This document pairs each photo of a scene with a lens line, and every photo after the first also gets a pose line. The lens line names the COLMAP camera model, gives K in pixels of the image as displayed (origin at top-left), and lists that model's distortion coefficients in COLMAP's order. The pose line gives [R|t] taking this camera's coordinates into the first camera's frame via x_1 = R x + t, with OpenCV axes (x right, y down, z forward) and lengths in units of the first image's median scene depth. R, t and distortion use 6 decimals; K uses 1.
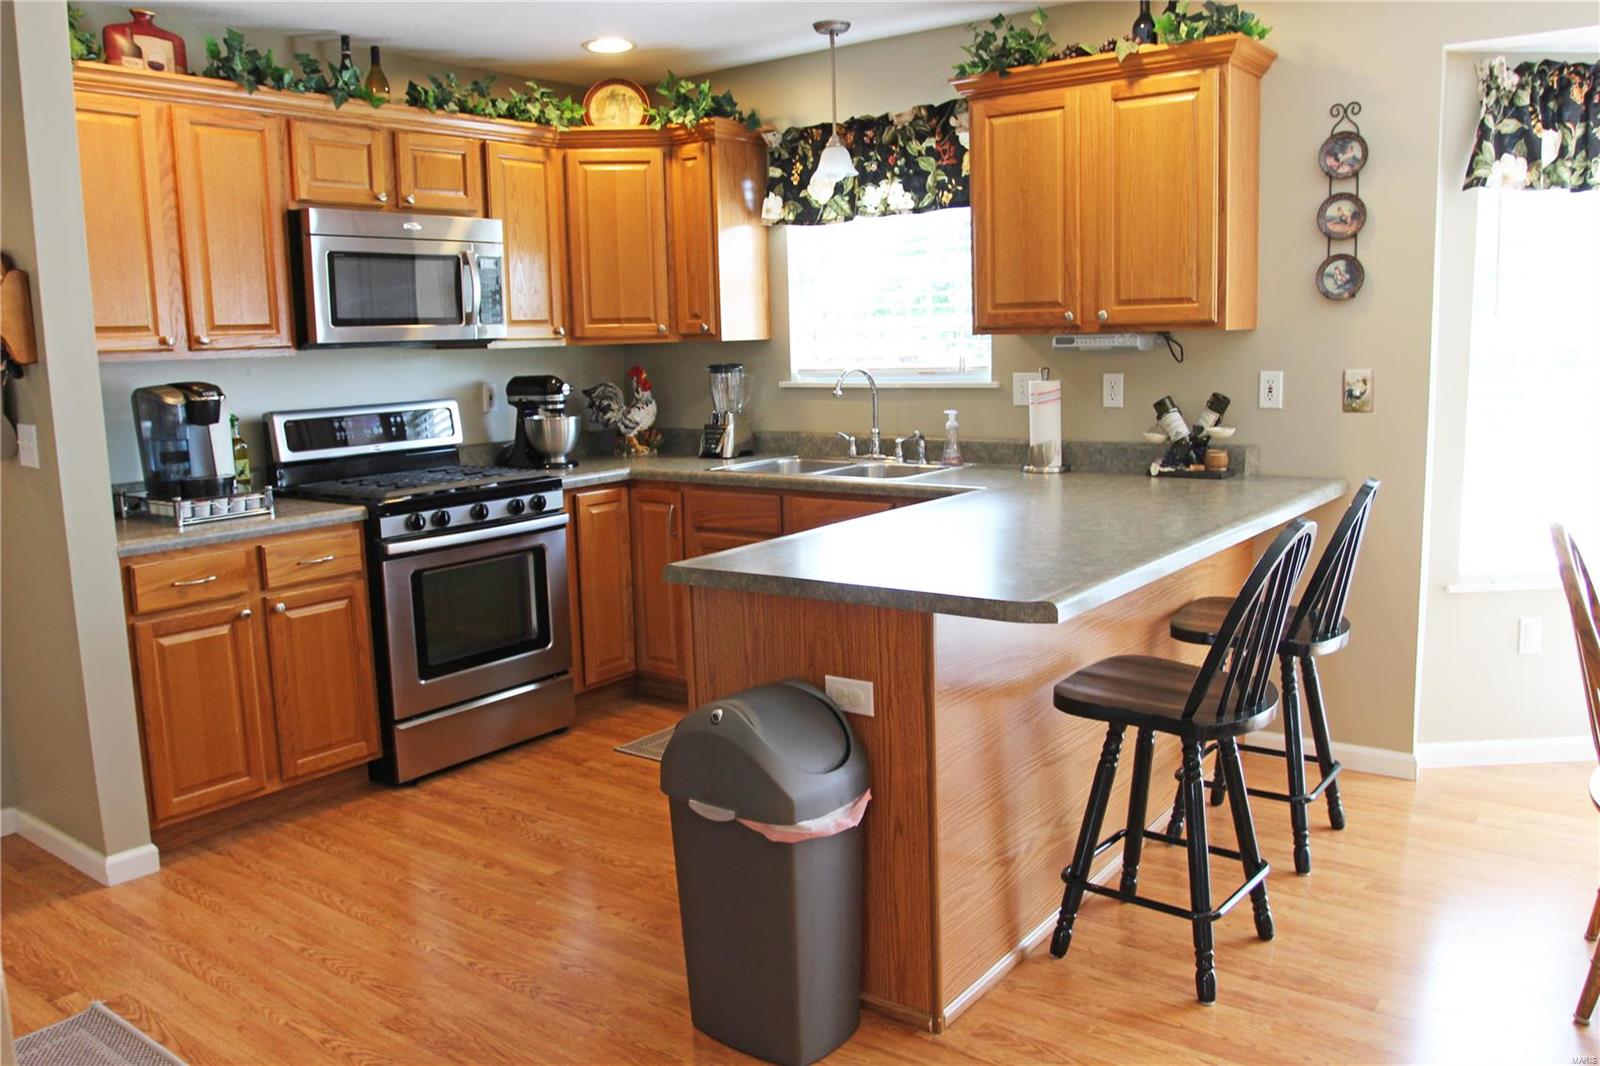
lens RADIAL K [[1254.4, 0, 806.4], [0, 1254.4, 536.5], [0, 0, 1]] dist [-0.088301, 0.048826]
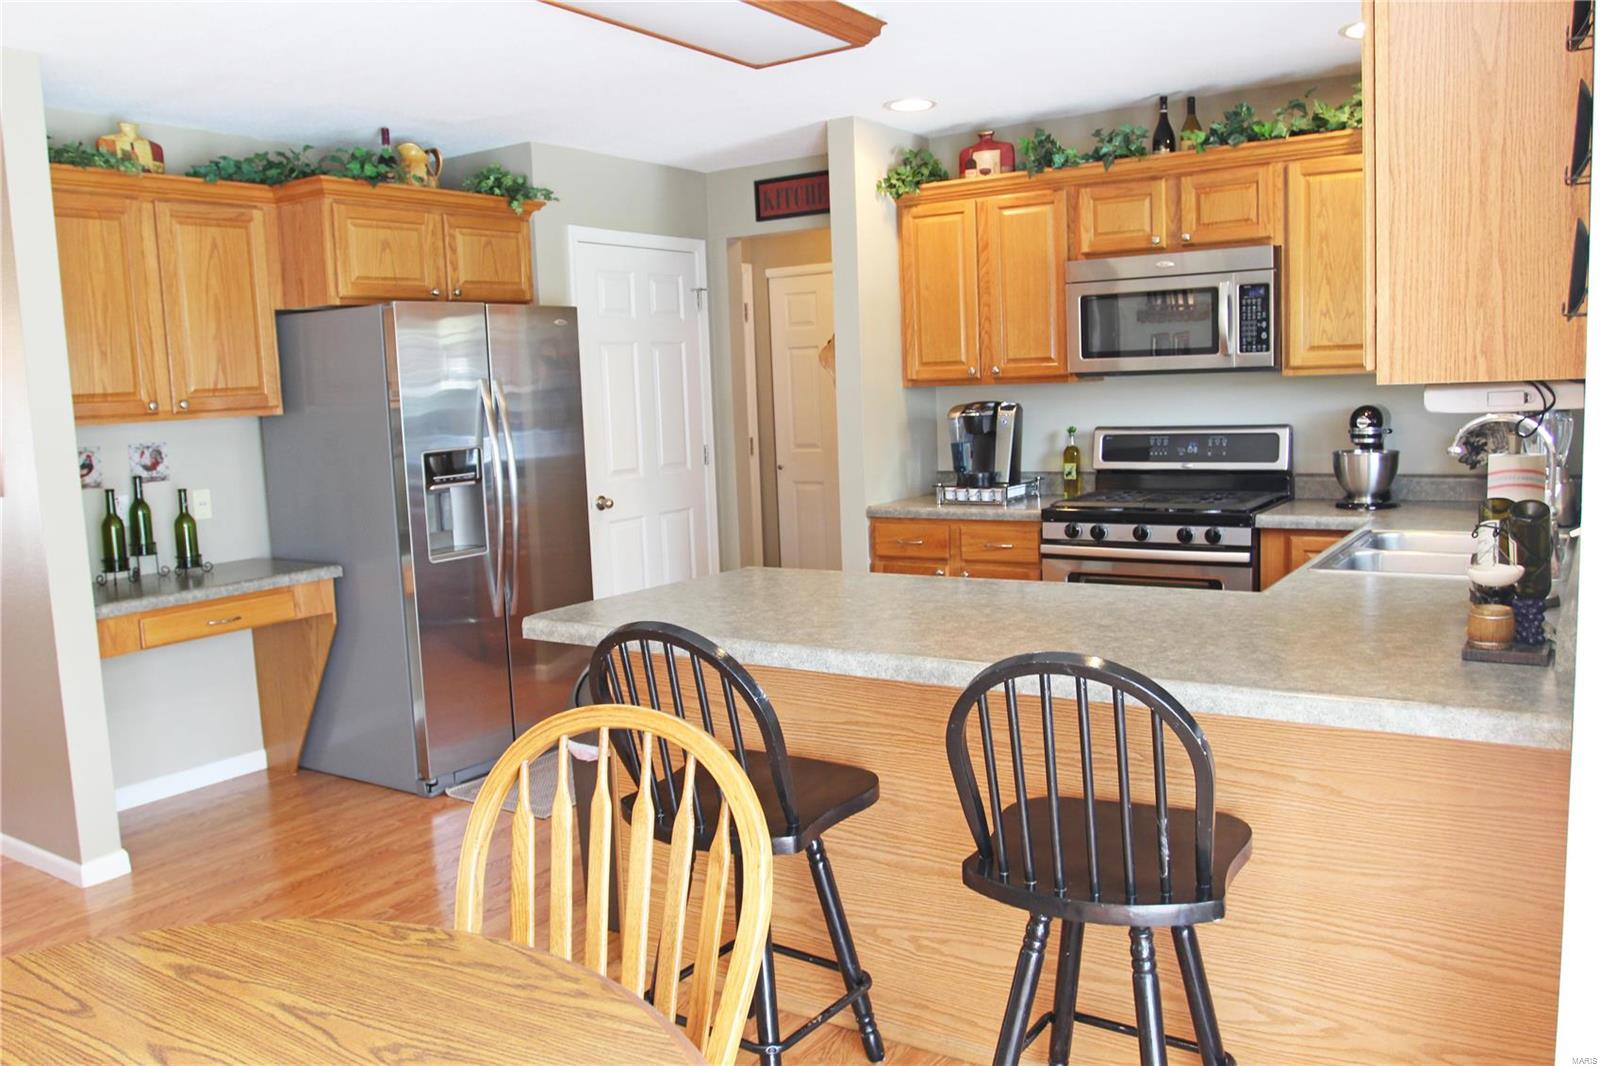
lens RADIAL K [[1254.4, 0, 799.0], [0, 1254.4, 522.1], [0, 0, 1]] dist [-0.088301, 0.048826]
pose [[0.055325, 0.133737, -0.989471, 0.750815], [-0.120292, 0.984664, 0.126361, -0.124613], [0.991196, 0.112034, 0.070564, 0.617475]]
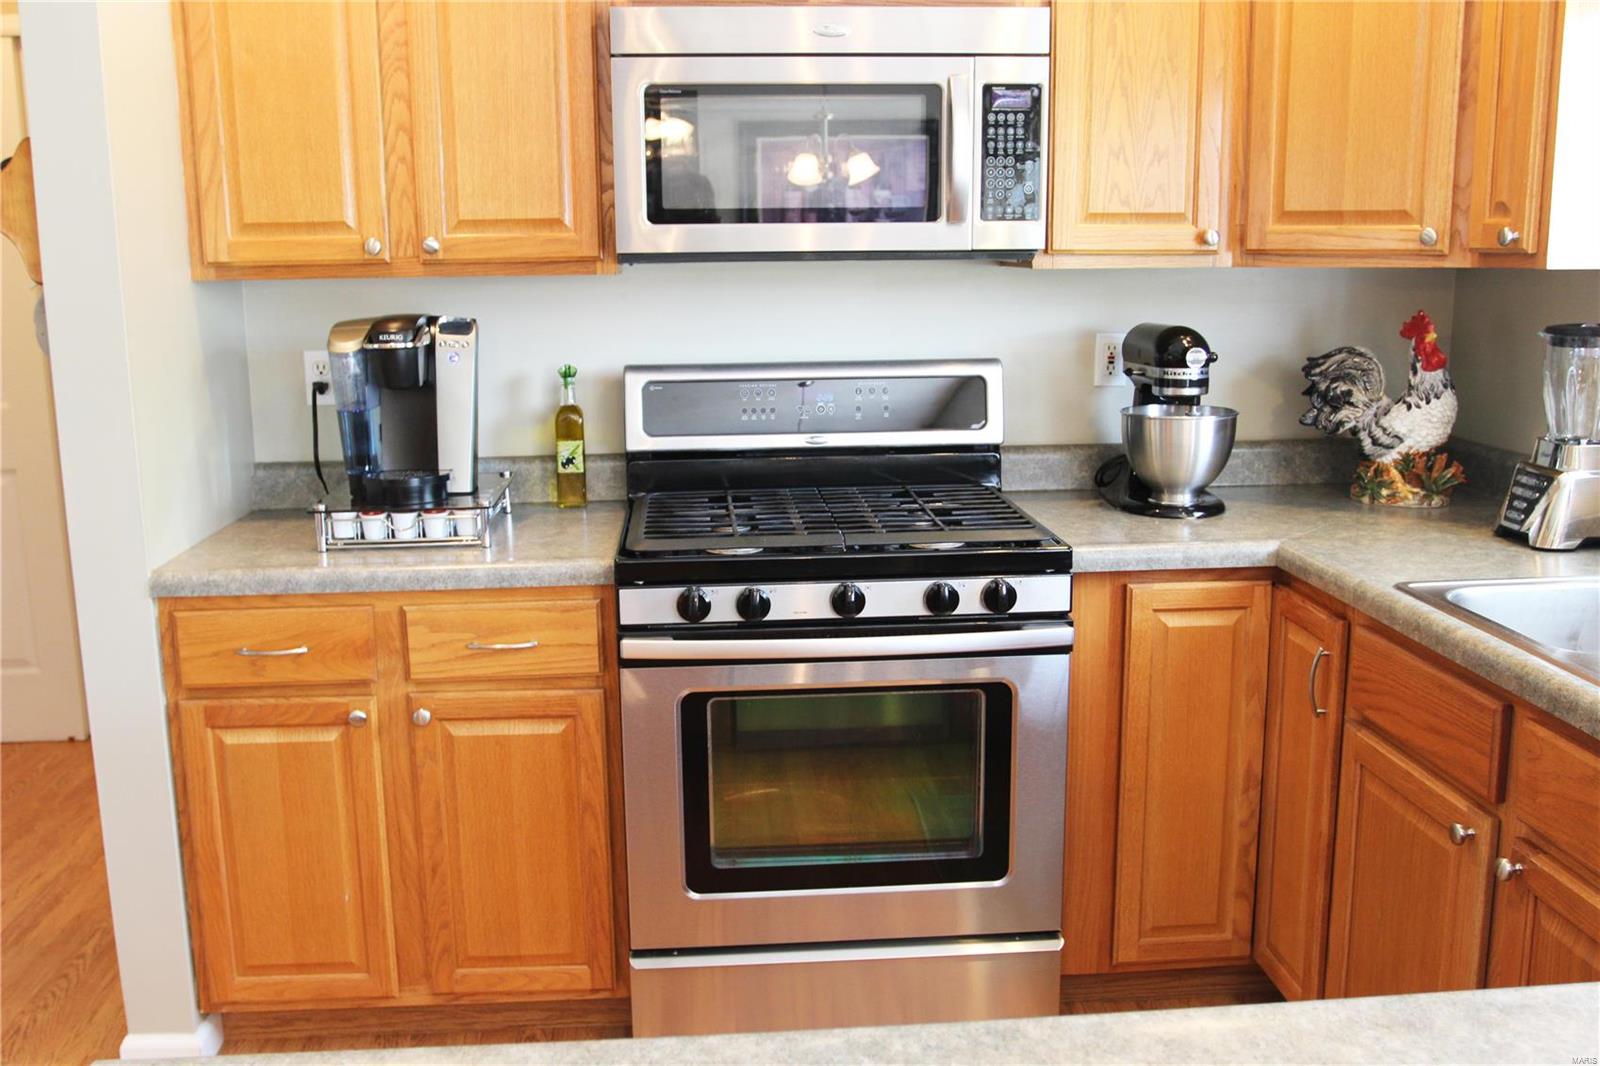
lens RADIAL K [[1462.7, 0, 794.9], [0, 1462.7, 537.0], [0, 0, 1]] dist [-0.066570, 0.000000]
pose [[0.655508, 0.164430, -0.737070, 0.149356], [-0.124924, 0.986172, 0.108901, -0.103185], [0.744784, 0.020693, 0.666984, 0.575343]]
